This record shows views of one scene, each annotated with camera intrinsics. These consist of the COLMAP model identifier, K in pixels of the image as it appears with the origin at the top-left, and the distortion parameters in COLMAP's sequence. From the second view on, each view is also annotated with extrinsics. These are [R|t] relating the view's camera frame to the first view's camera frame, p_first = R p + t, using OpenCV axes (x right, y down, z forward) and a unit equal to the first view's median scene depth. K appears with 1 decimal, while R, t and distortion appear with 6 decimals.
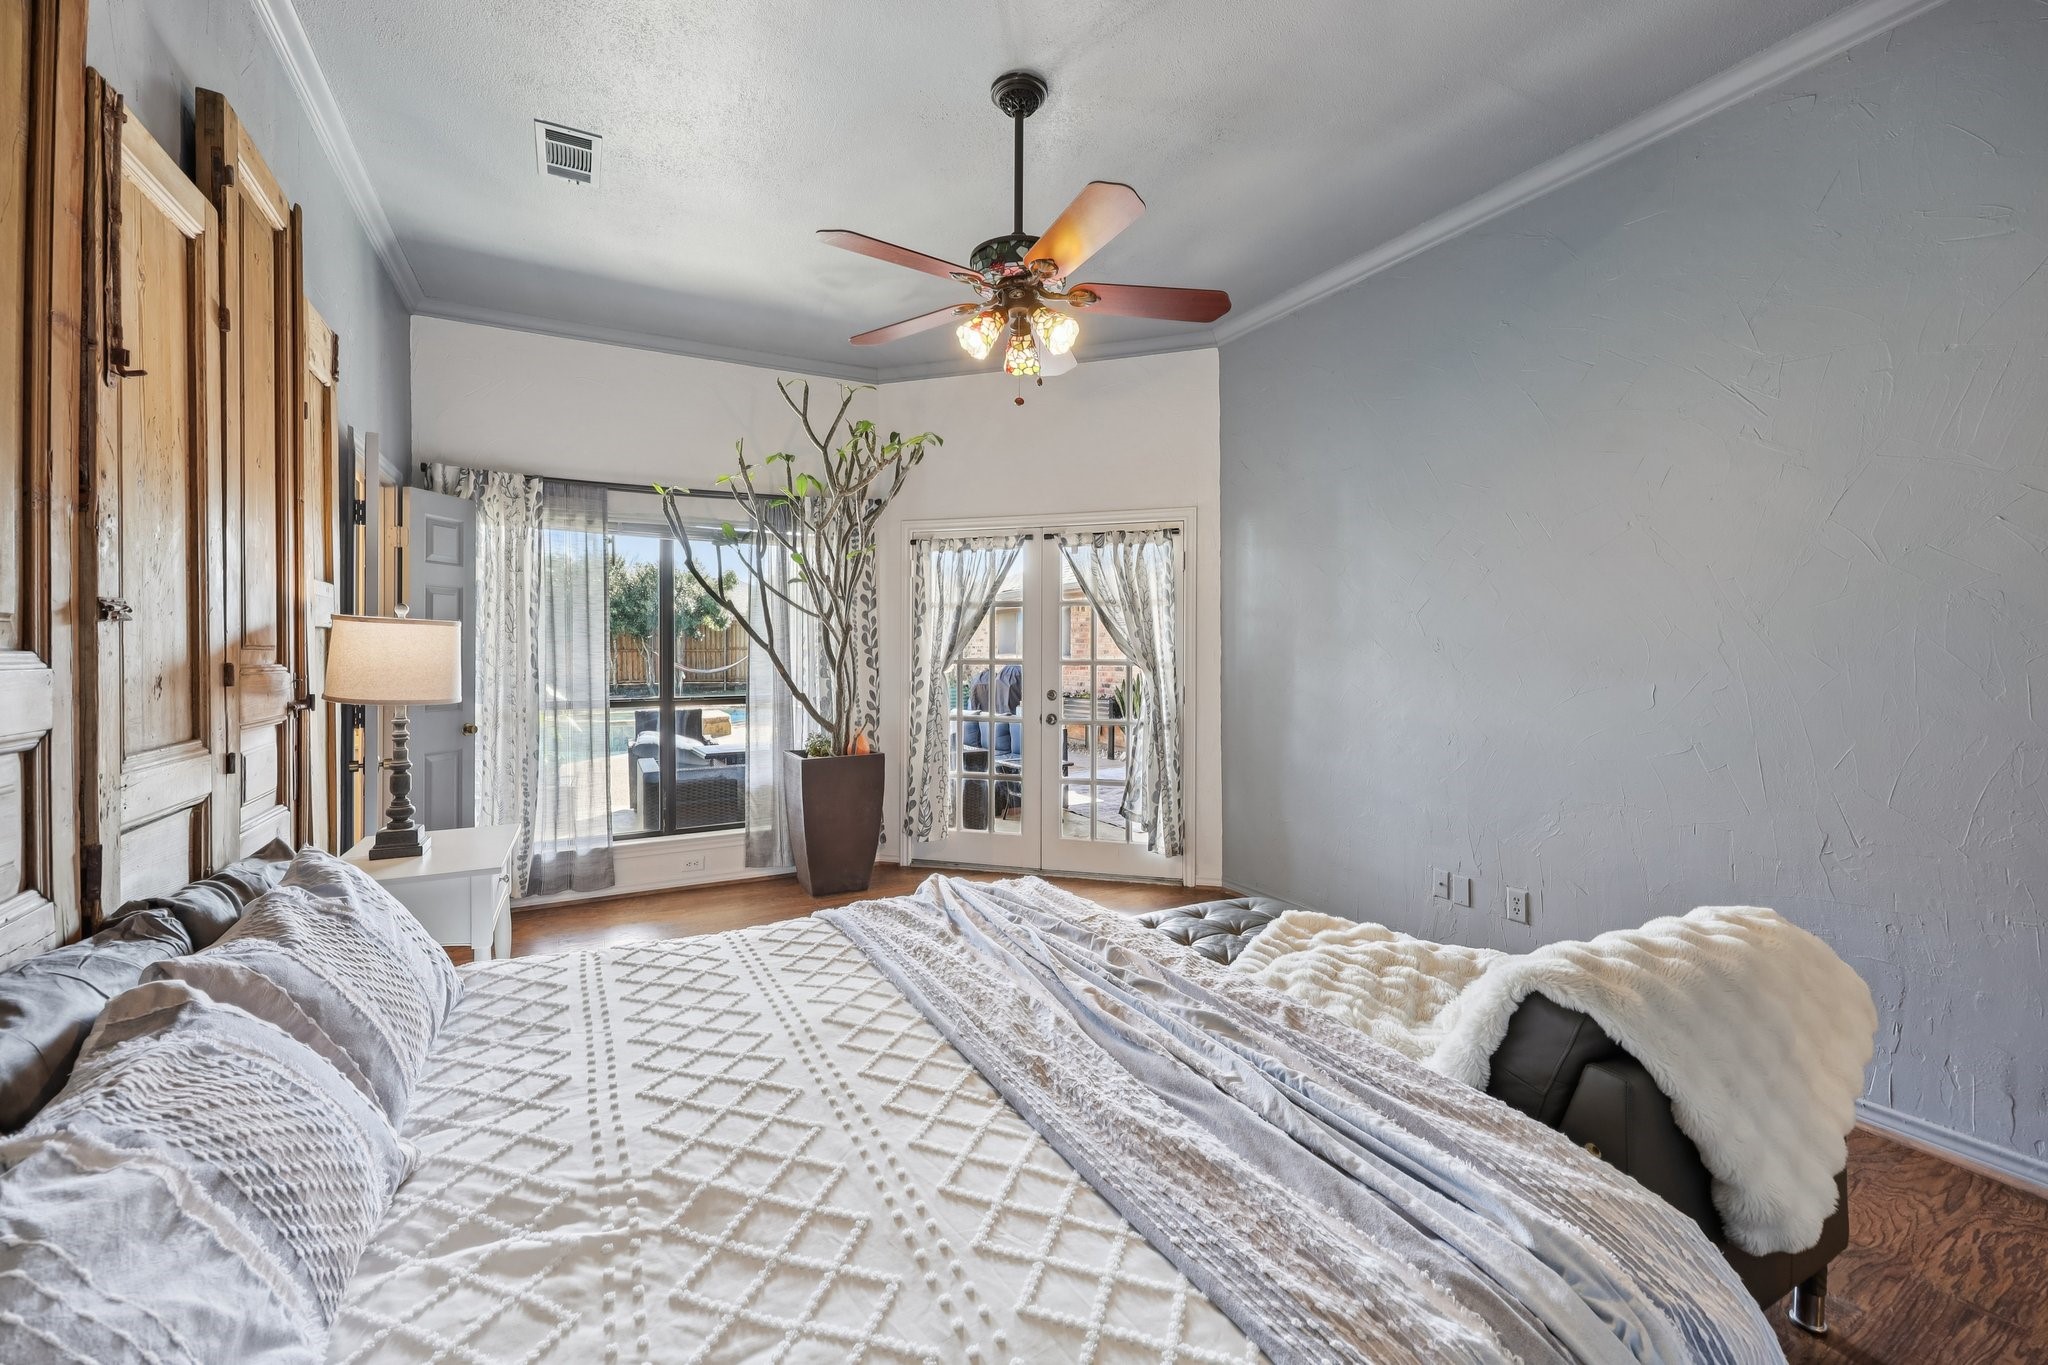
lens RADIAL K [[832.5, 0, 1039.1], [0, 832.5, 648.9], [0, 0, 1]] dist [0.001087, 0.000392]
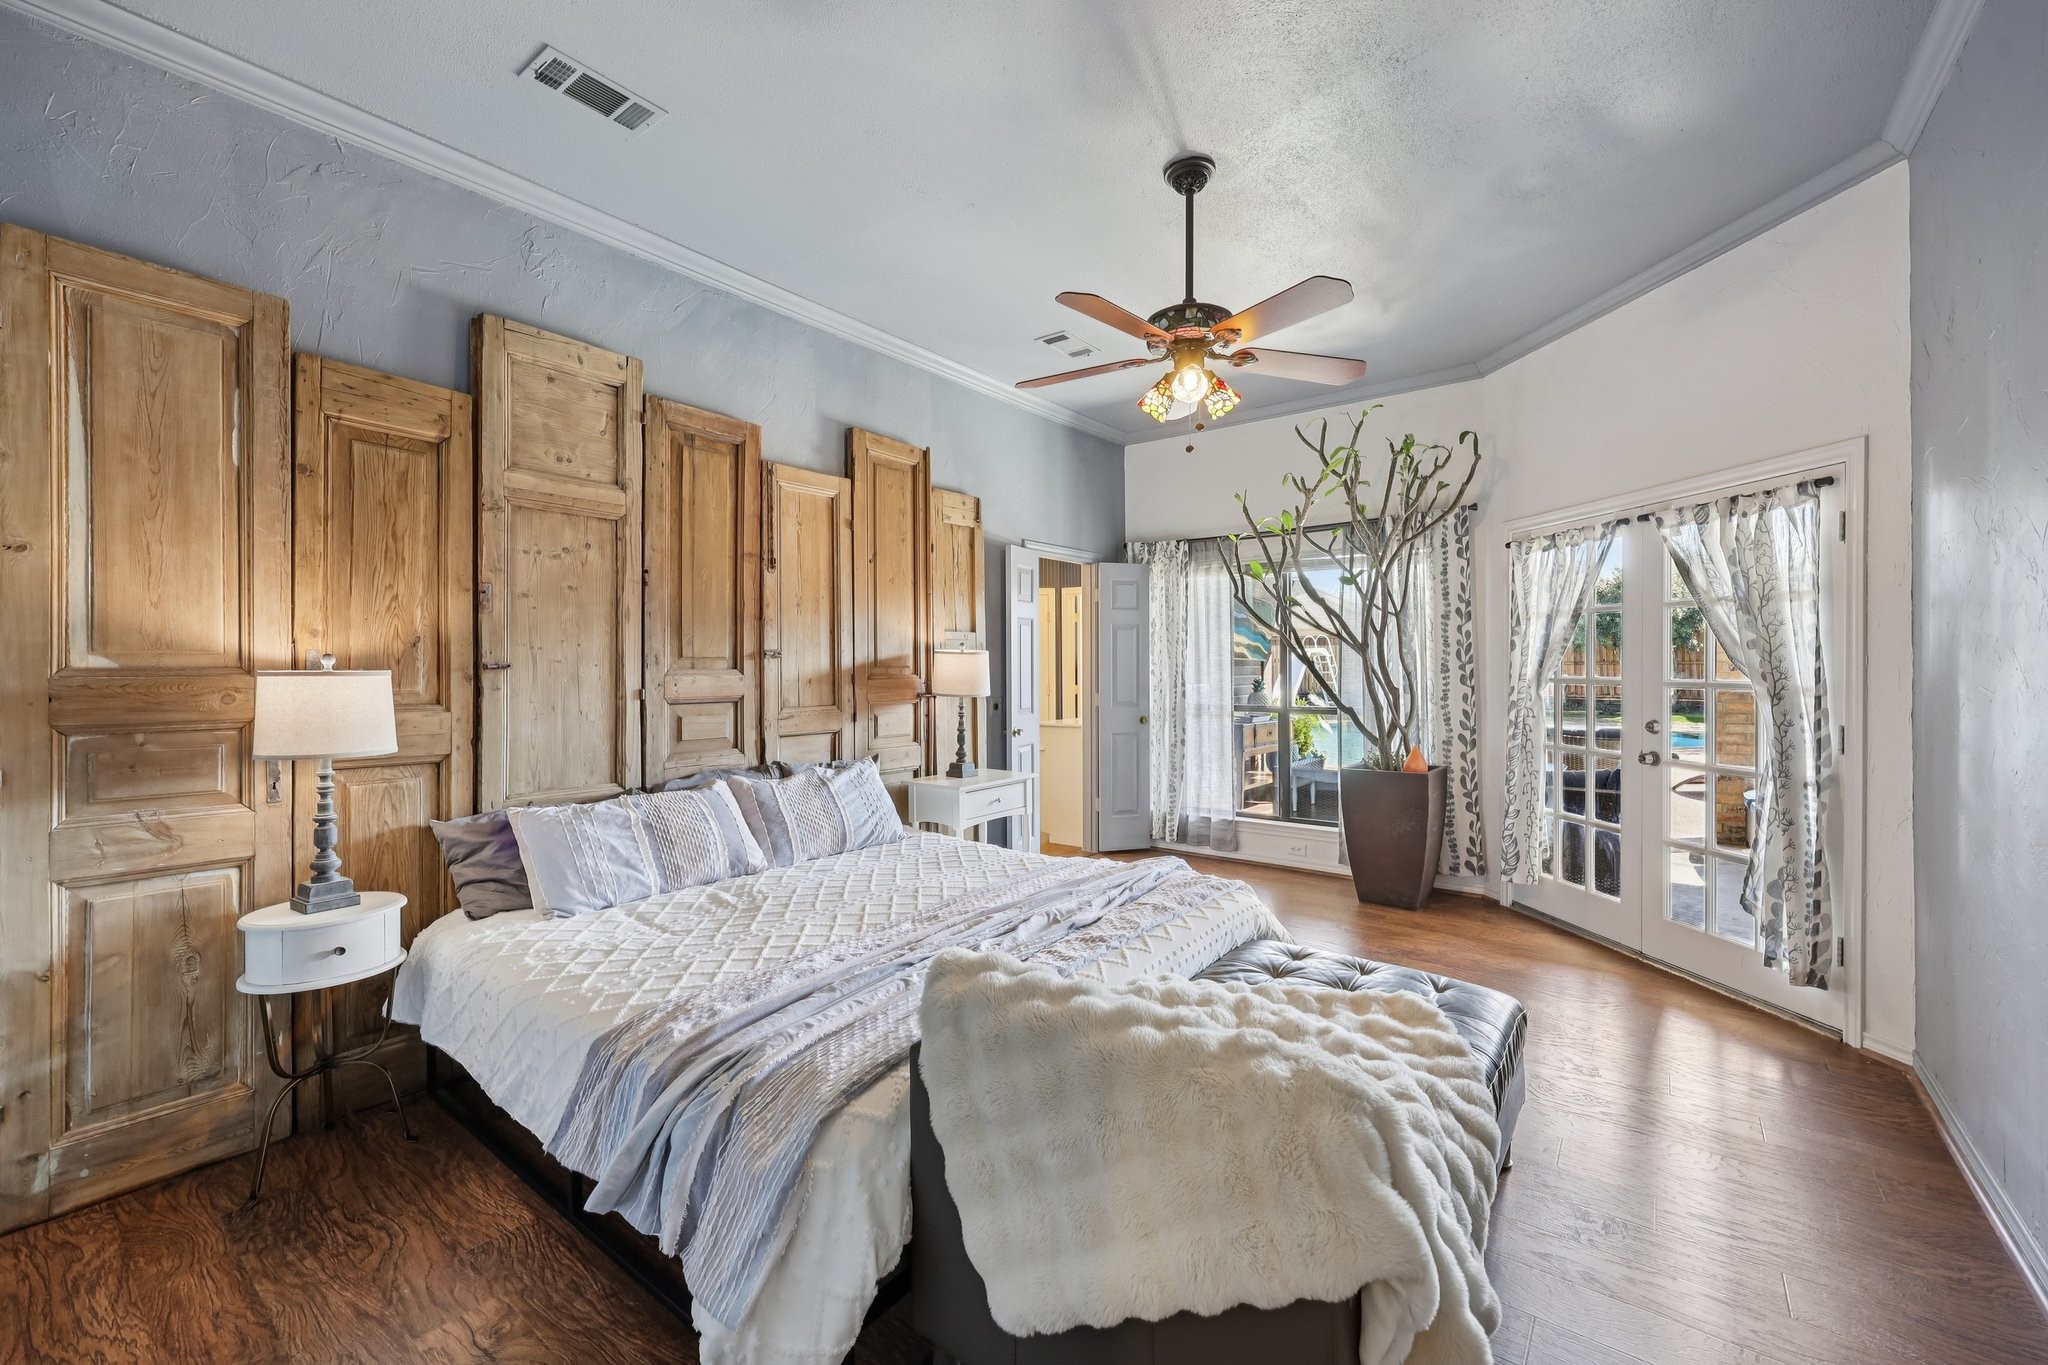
lens RADIAL K [[832.5, 0, 1032.0], [0, 832.5, 671.5], [0, 0, 1]] dist [0.001087, 0.000392]
pose [[0.416192, 0.009151, -0.909231, 0.524985], [0.002788, 0.999932, 0.011340, -0.005431], [0.909272, -0.007255, 0.416138, 0.192198]]
